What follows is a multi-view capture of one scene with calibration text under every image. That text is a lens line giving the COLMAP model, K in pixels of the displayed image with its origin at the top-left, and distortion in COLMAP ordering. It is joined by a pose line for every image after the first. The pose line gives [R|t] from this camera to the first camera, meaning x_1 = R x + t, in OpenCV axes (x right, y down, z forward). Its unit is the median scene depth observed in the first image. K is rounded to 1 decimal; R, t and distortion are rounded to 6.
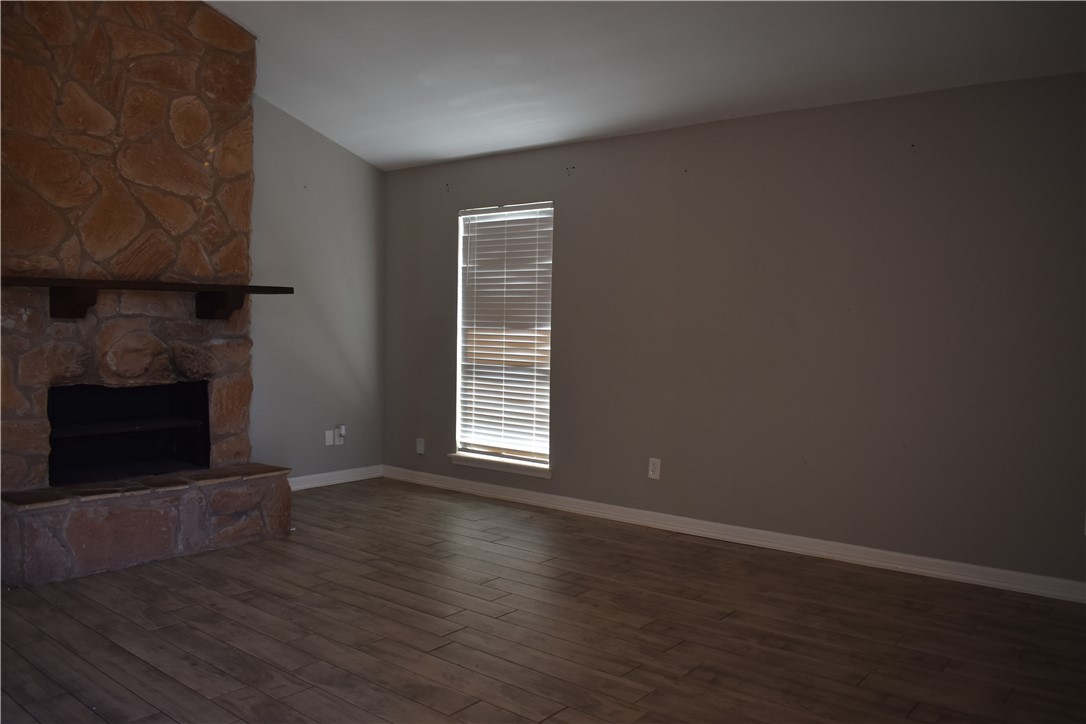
lens RADIAL K [[845.2, 0, 539.0], [0, 845.2, 362.0], [0, 0, 1]] dist [-0.092964, 0.009665]
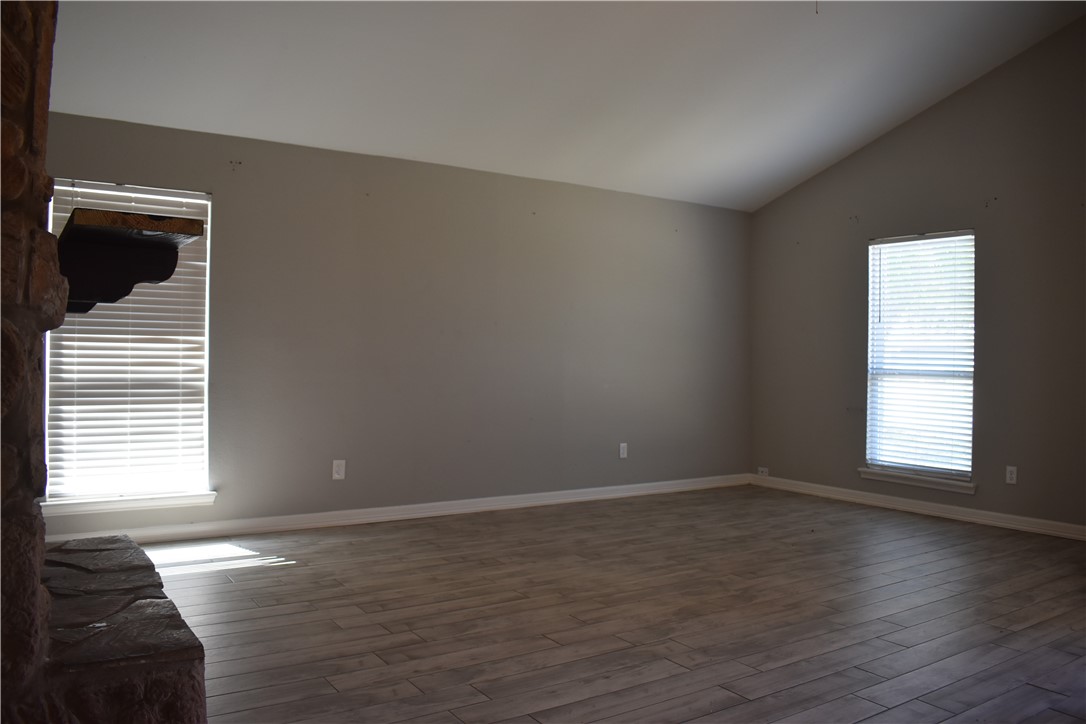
lens RADIAL K [[845.2, 0, 535.4], [0, 845.2, 361.6], [0, 0, 1]] dist [-0.092964, 0.009665]
pose [[0.302331, -0.014646, 0.953091, -0.945625], [0.034731, 0.999387, 0.004341, -0.005596], [-0.952570, 0.031789, 0.302654, 0.533689]]
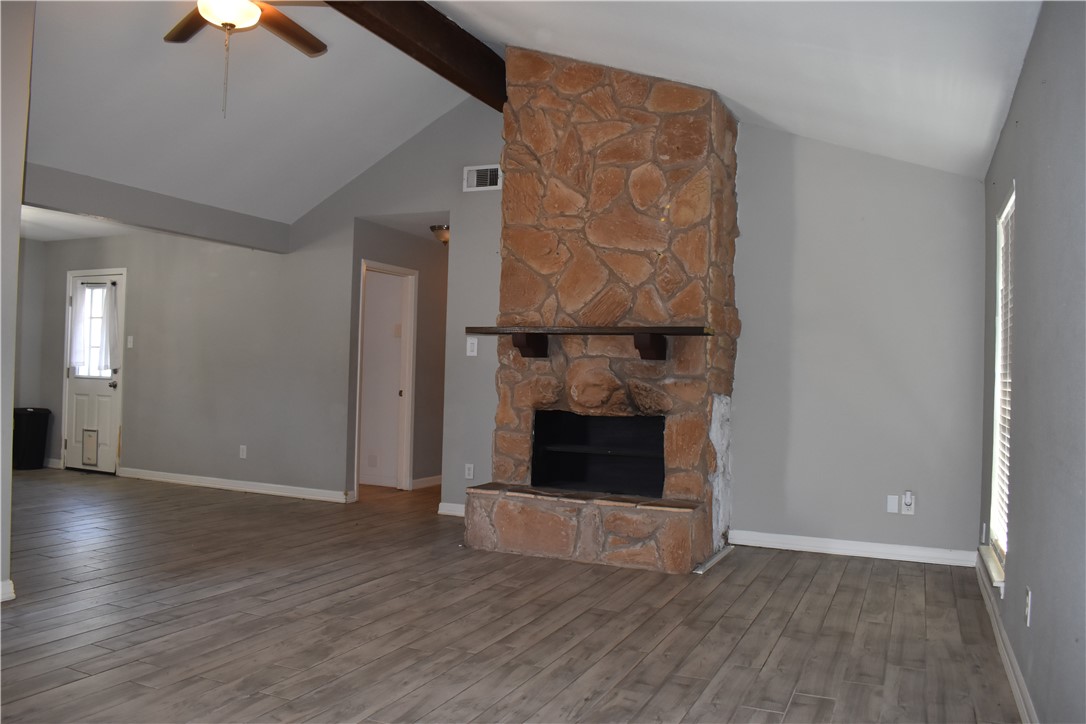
lens RADIAL K [[845.2, 0, 541.8], [0, 845.2, 361.4], [0, 0, 1]] dist [-0.092964, 0.009665]
pose [[0.259150, -0.023818, -0.965543, 0.704810], [-0.069690, 0.996629, -0.043290, 0.010203], [0.963319, 0.078507, 0.256617, 0.633119]]
